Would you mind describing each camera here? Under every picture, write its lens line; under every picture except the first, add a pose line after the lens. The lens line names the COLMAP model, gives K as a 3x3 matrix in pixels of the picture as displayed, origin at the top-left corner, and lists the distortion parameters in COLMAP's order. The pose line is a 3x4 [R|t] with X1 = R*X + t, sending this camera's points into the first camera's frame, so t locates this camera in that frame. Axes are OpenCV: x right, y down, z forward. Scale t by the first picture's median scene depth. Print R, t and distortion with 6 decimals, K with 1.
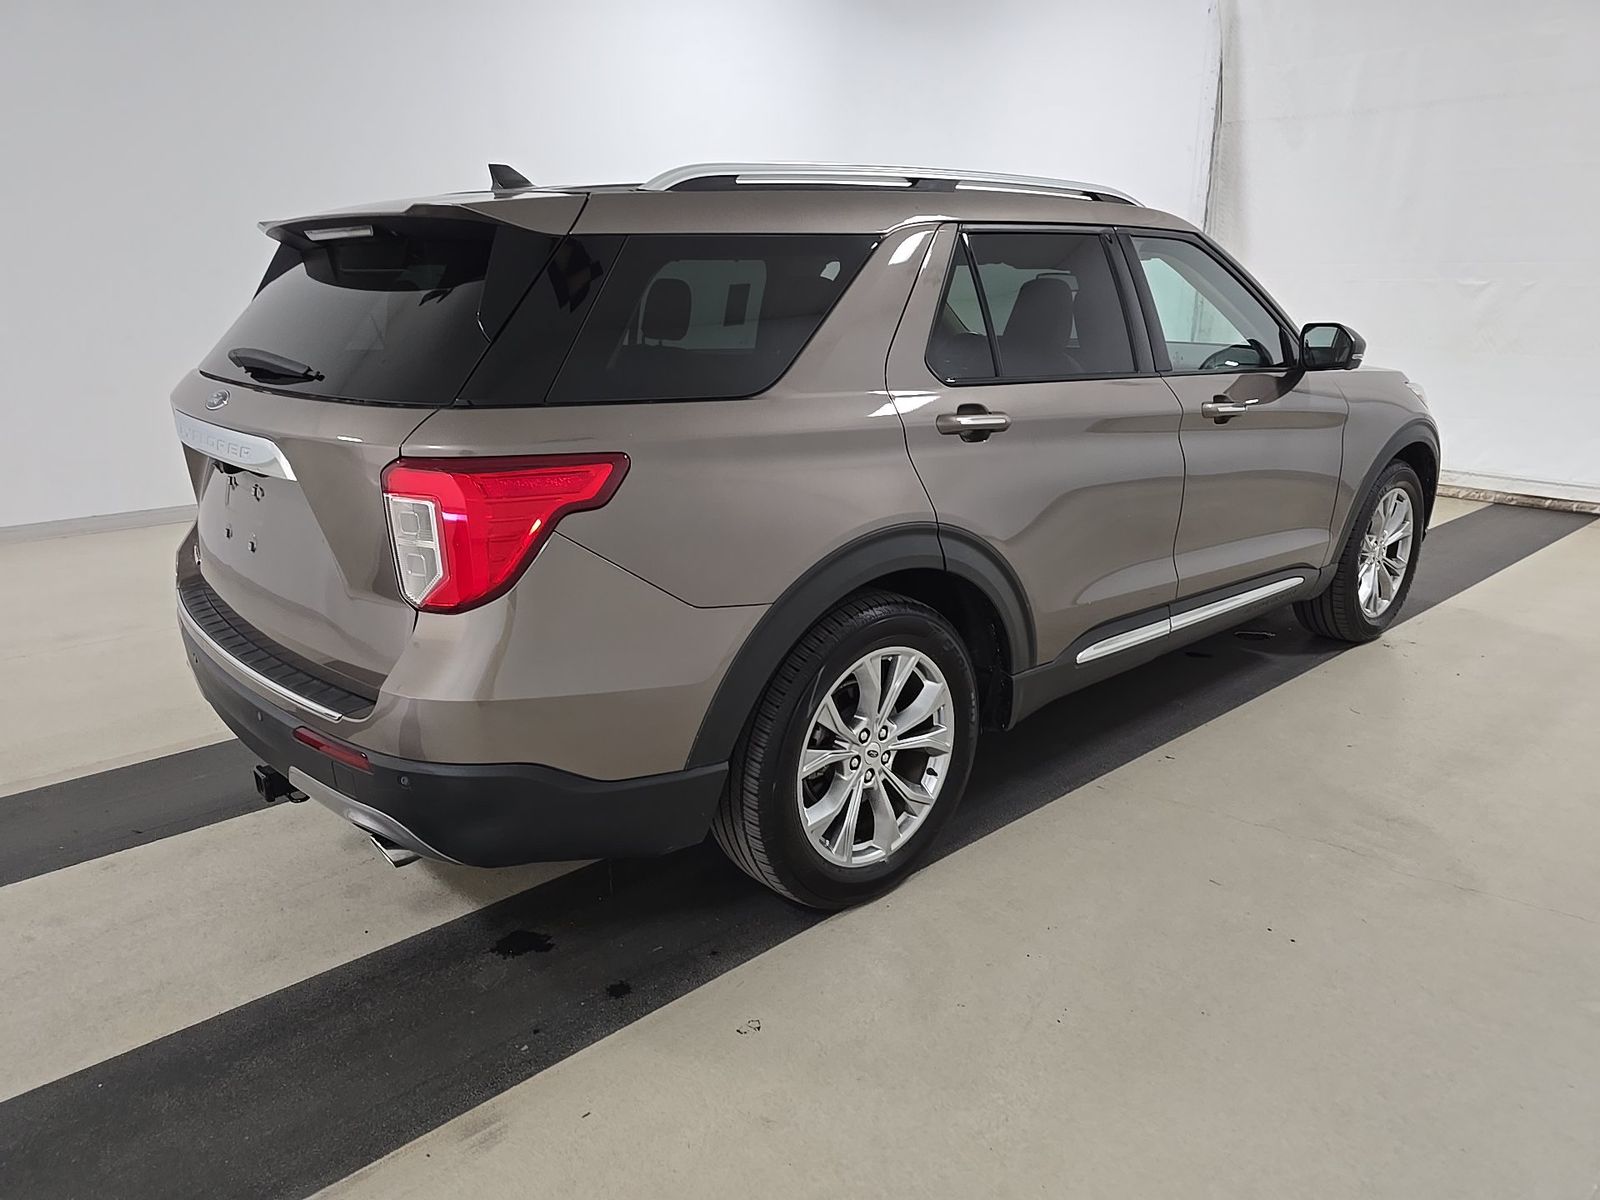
lens RADIAL K [[1064.9, 0, 789.2], [0, 1064.9, 601.7], [0, 0, 1]] dist [0.024312, -0.004179]
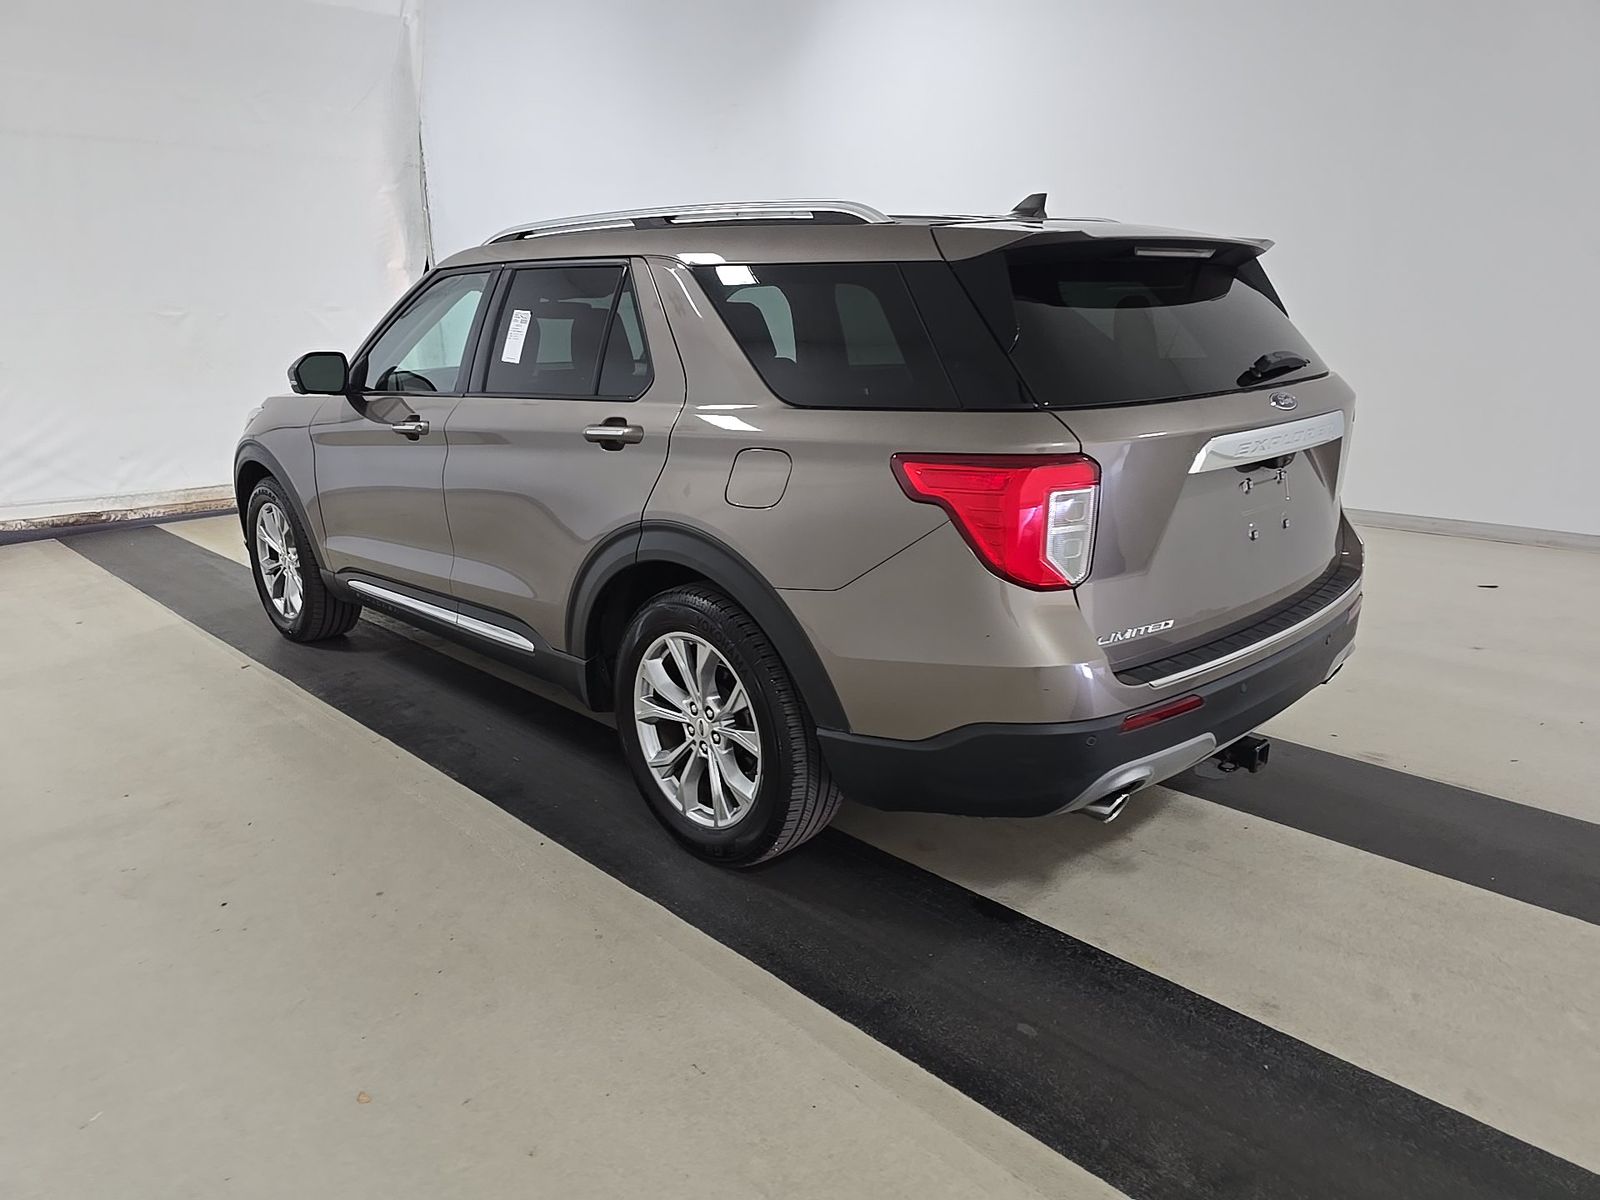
lens RADIAL K [[1064.9, 0, 789.2], [0, 1064.9, 601.7], [0, 0, 1]] dist [0.024312, -0.004179]
pose [[-0.017305, -0.275148, 0.961246, -1.358805], [0.306644, 0.913600, 0.267030, -0.375023], [-0.951667, 0.299382, 0.068562, 1.215773]]
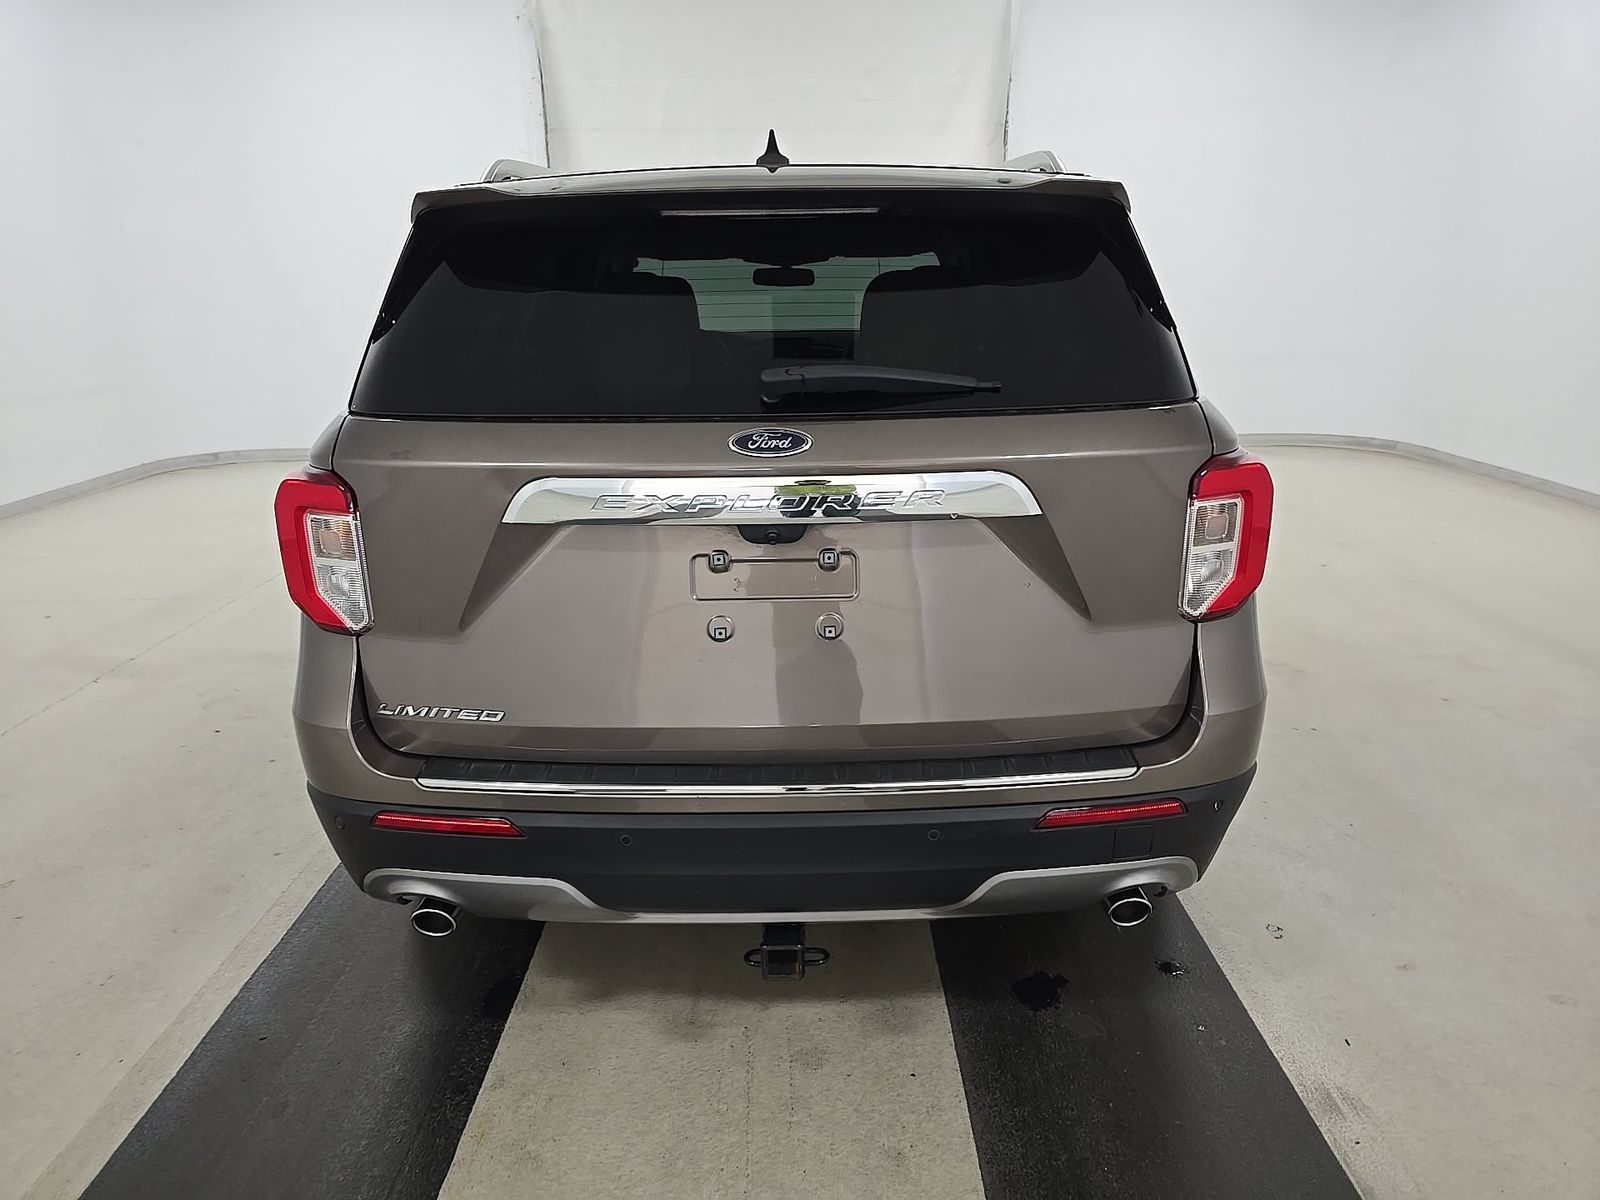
lens RADIAL K [[1064.9, 0, 789.2], [0, 1064.9, 601.7], [0, 0, 1]] dist [0.024312, -0.004179]
pose [[0.679269, -0.229354, 0.697130, -0.864501], [0.230084, 0.968575, 0.094470, -0.127318], [-0.696889, 0.096228, 0.710694, 0.414696]]
